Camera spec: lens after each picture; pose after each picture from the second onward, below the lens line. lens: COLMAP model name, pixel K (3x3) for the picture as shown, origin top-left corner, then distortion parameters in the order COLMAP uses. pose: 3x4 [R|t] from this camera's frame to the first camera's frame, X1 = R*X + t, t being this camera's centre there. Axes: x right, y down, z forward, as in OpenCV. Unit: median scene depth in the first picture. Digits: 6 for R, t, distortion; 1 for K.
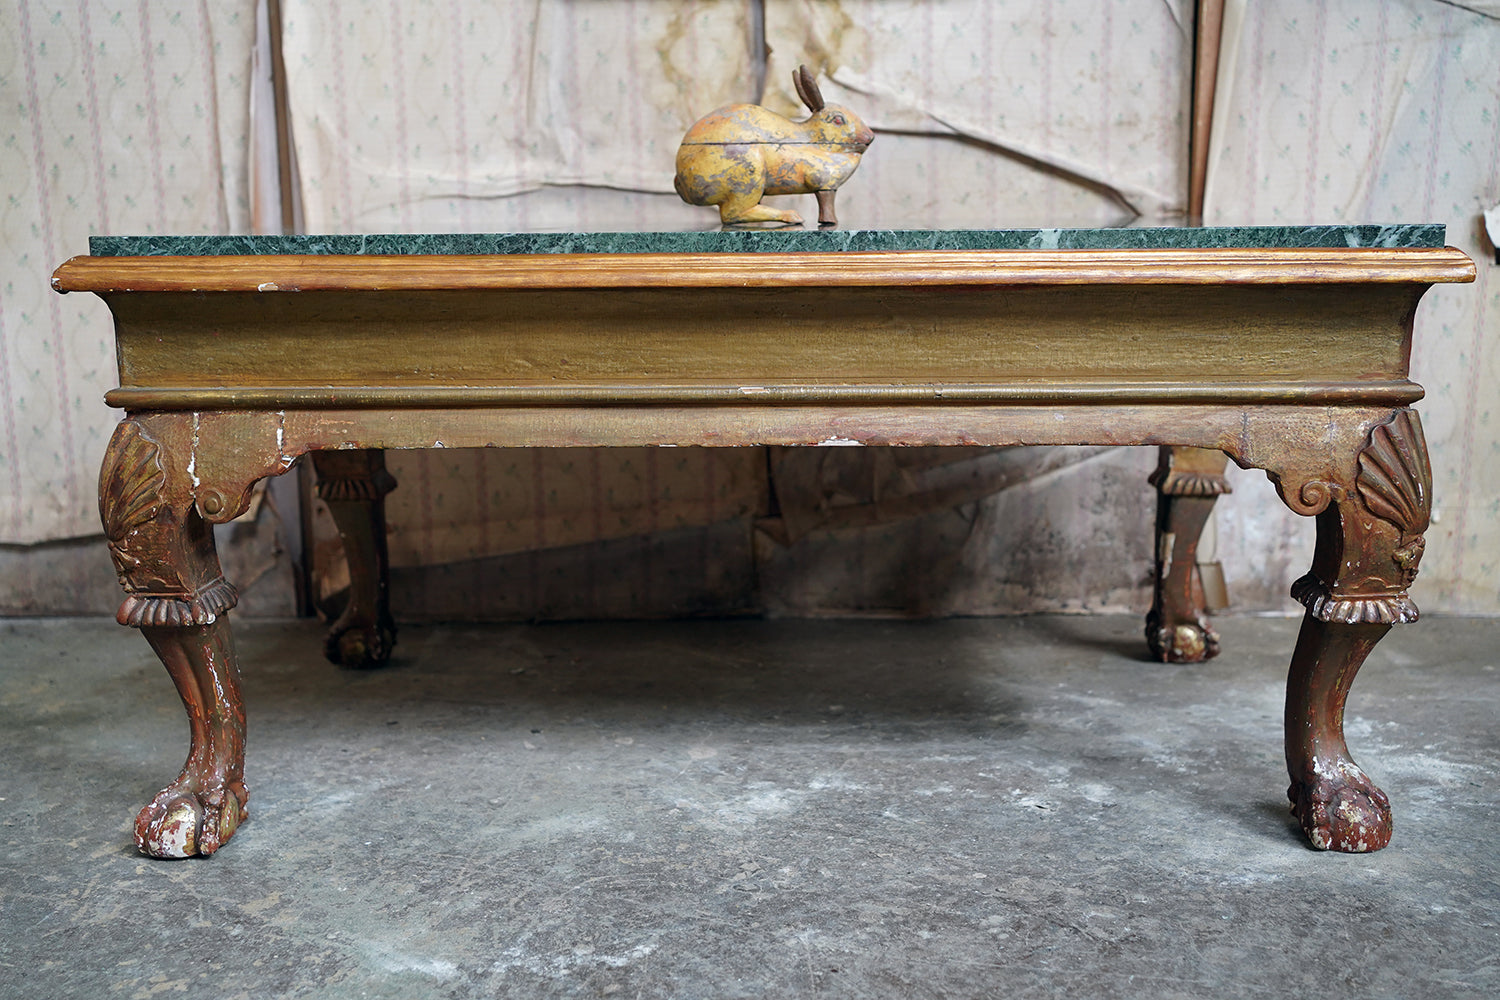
lens RADIAL K [[1518.8, 0, 749.8], [0, 1518.8, 487.7], [0, 0, 1]] dist [-0.032625, 0.171170]
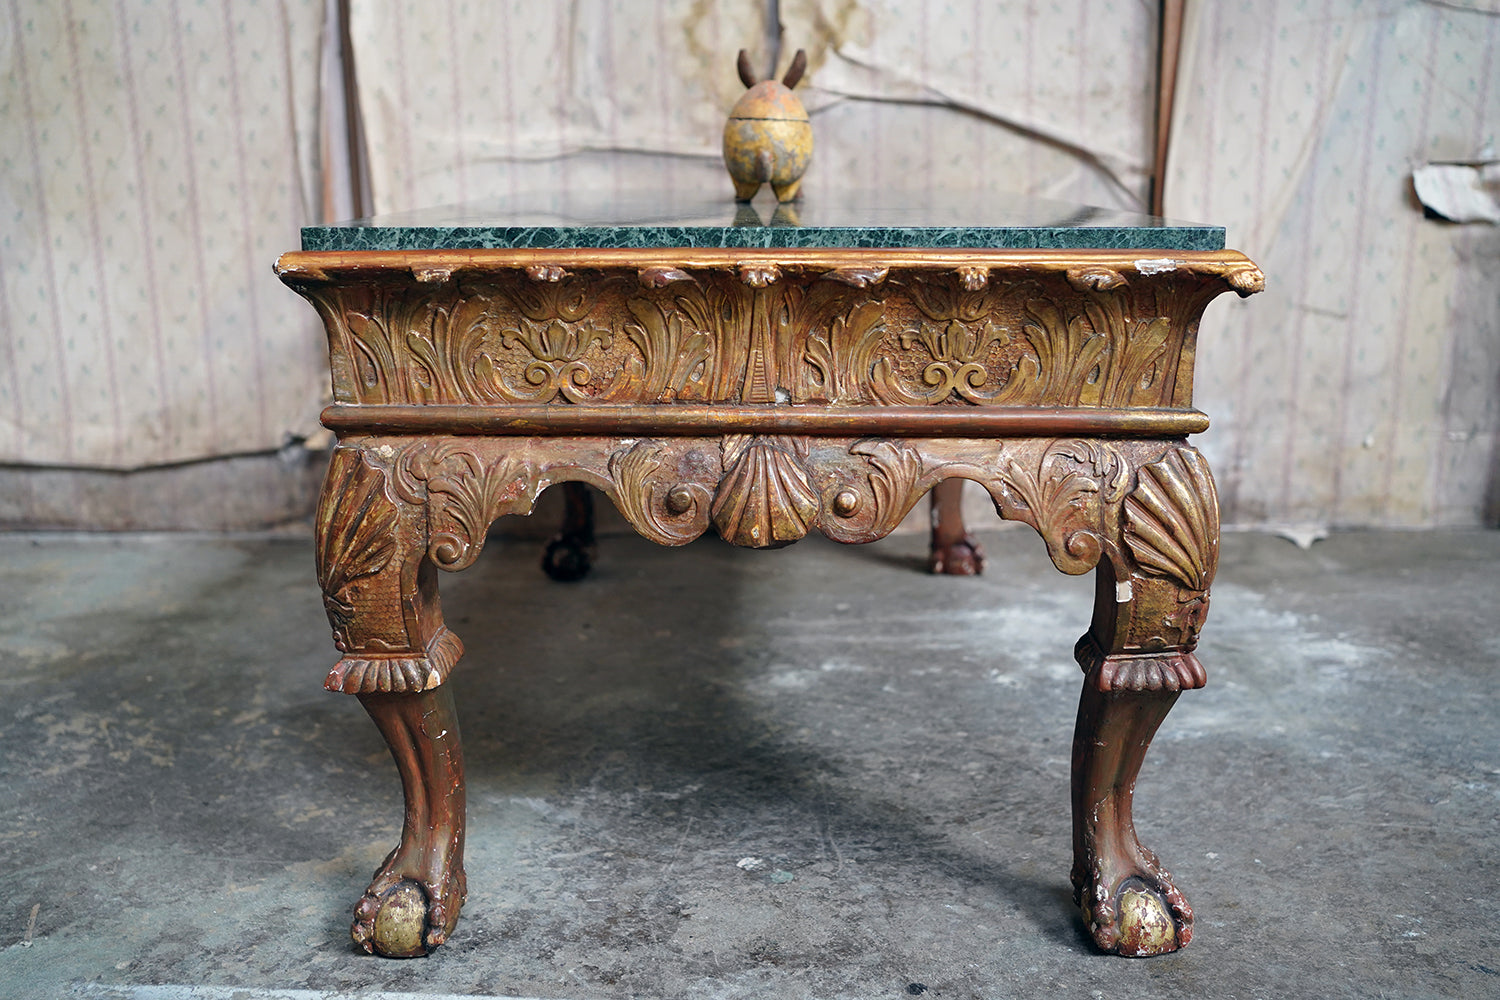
lens RADIAL K [[1517.3, 0, 751.9], [0, 1517.3, 494.3], [0, 0, 1]] dist [-0.031513, 0.172806]
pose [[0.999995, -0.002303, 0.002142, -0.017649], [0.002189, 0.998668, 0.051558, -0.001754], [-0.002258, -0.051554, 0.998668, -0.185360]]
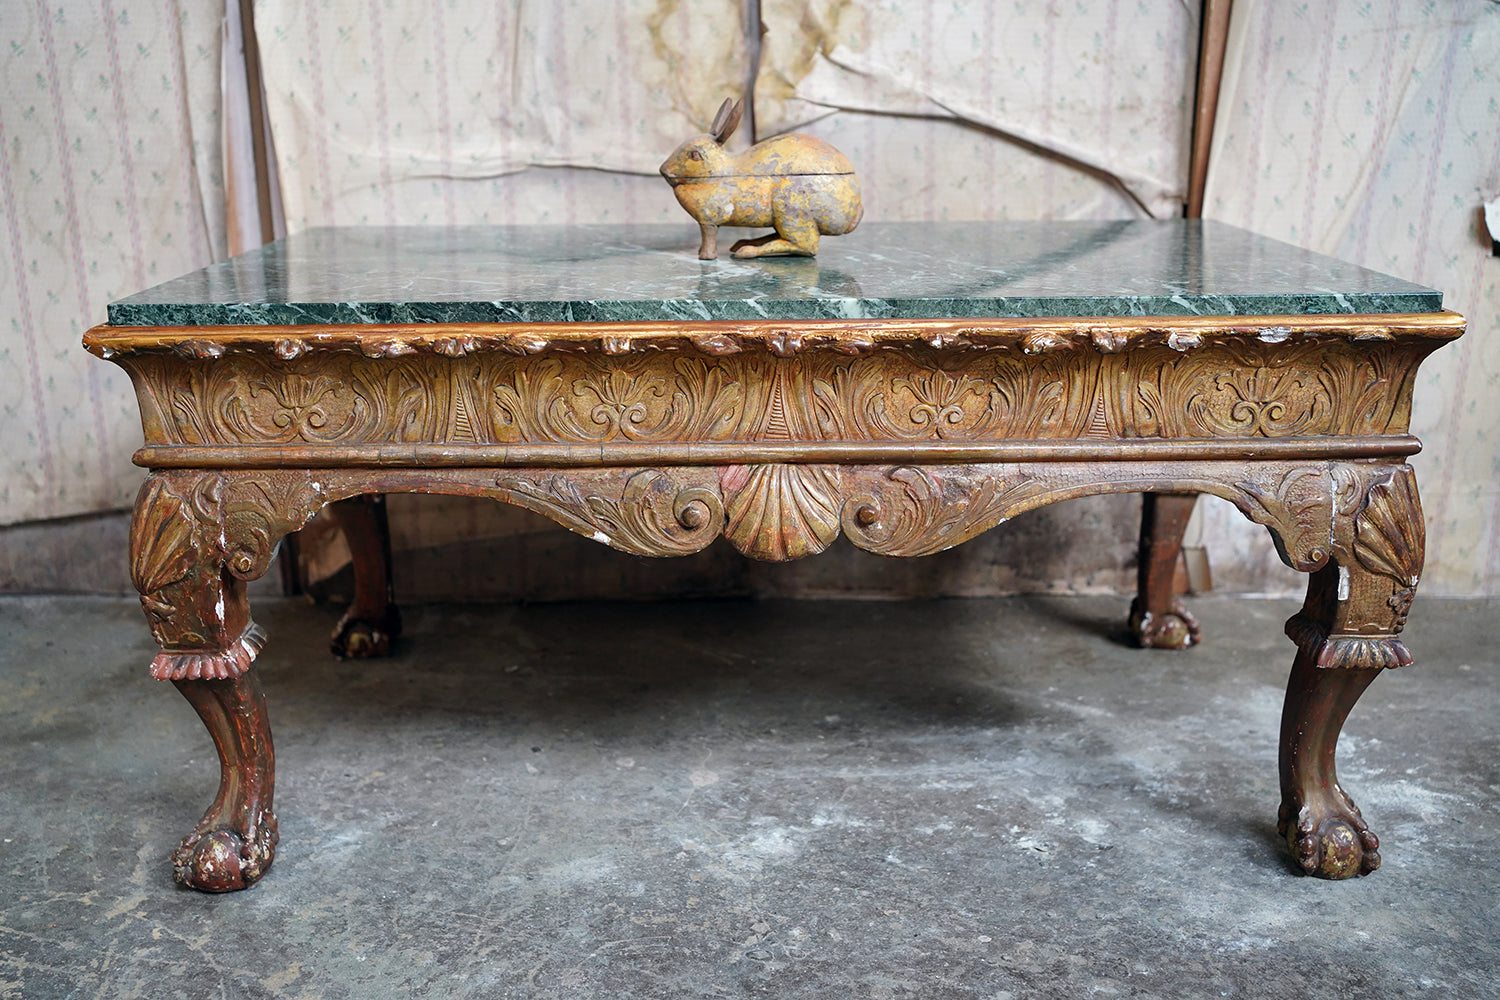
lens RADIAL K [[1519.2, 0, 752.2], [0, 1519.2, 491.1], [0, 0, 1]] dist [-0.033518, 0.172350]
pose [[0.999457, 0.001673, 0.032919, -0.034735], [-0.005336, 0.993749, 0.111507, -0.137244], [-0.032527, -0.111622, 0.993218, 0.013984]]
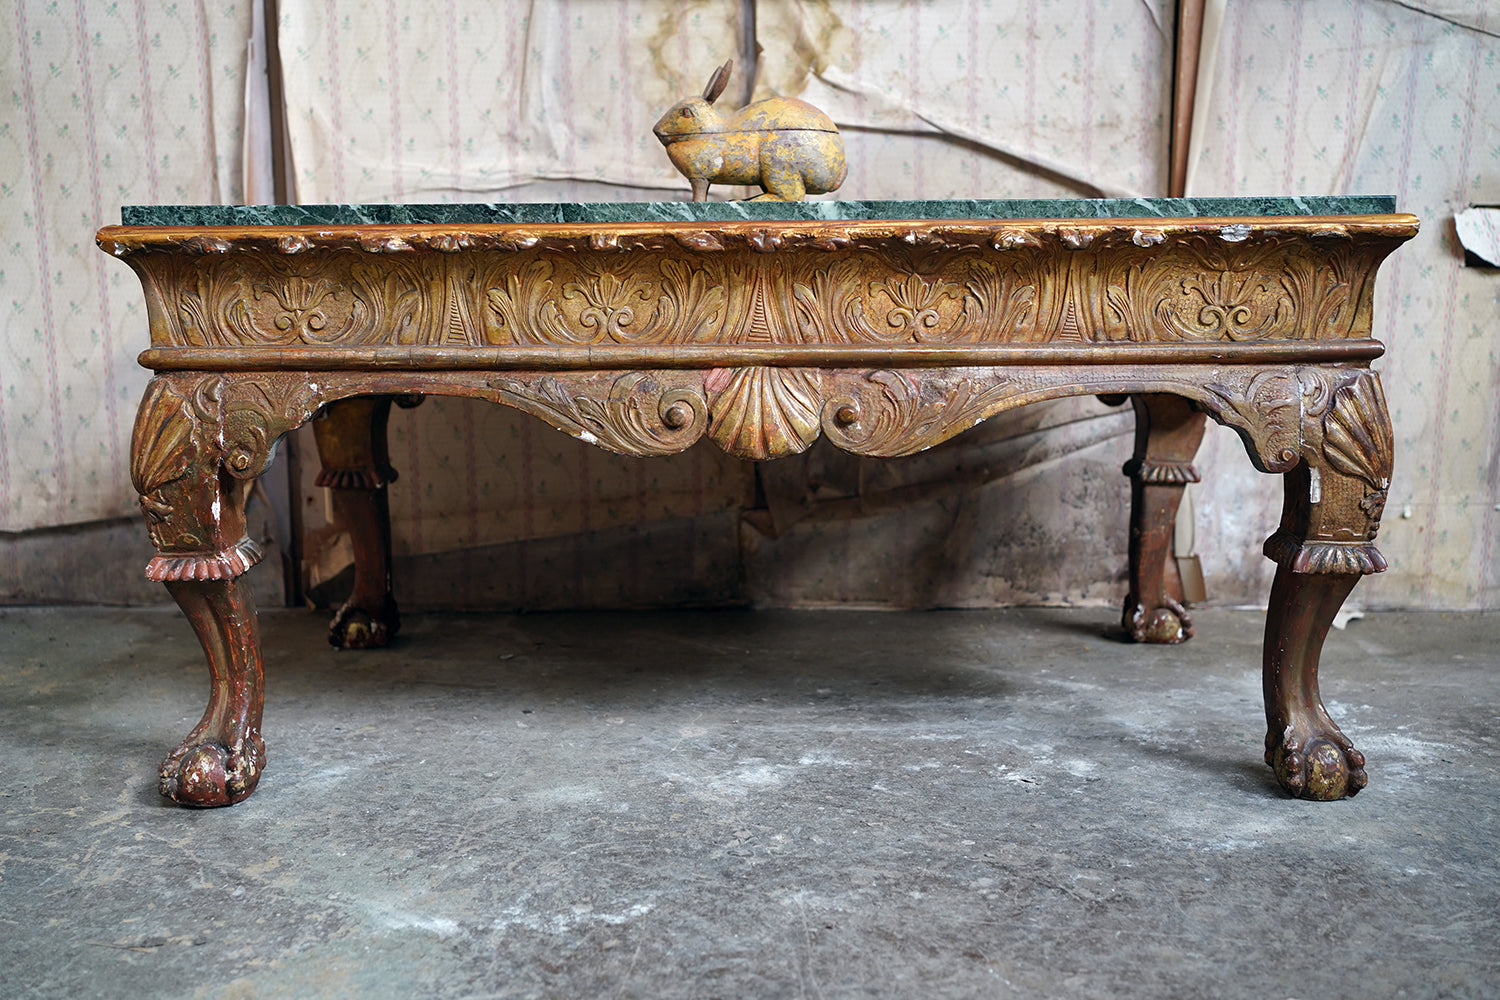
lens RADIAL K [[1519.2, 0, 752.2], [0, 1519.2, 491.1], [0, 0, 1]] dist [-0.033518, 0.172350]
pose [[0.999781, 0.006489, 0.019900, -0.013569], [-0.006233, 0.999898, -0.012886, 0.028392], [-0.019981, 0.012759, 0.999719, -0.018502]]
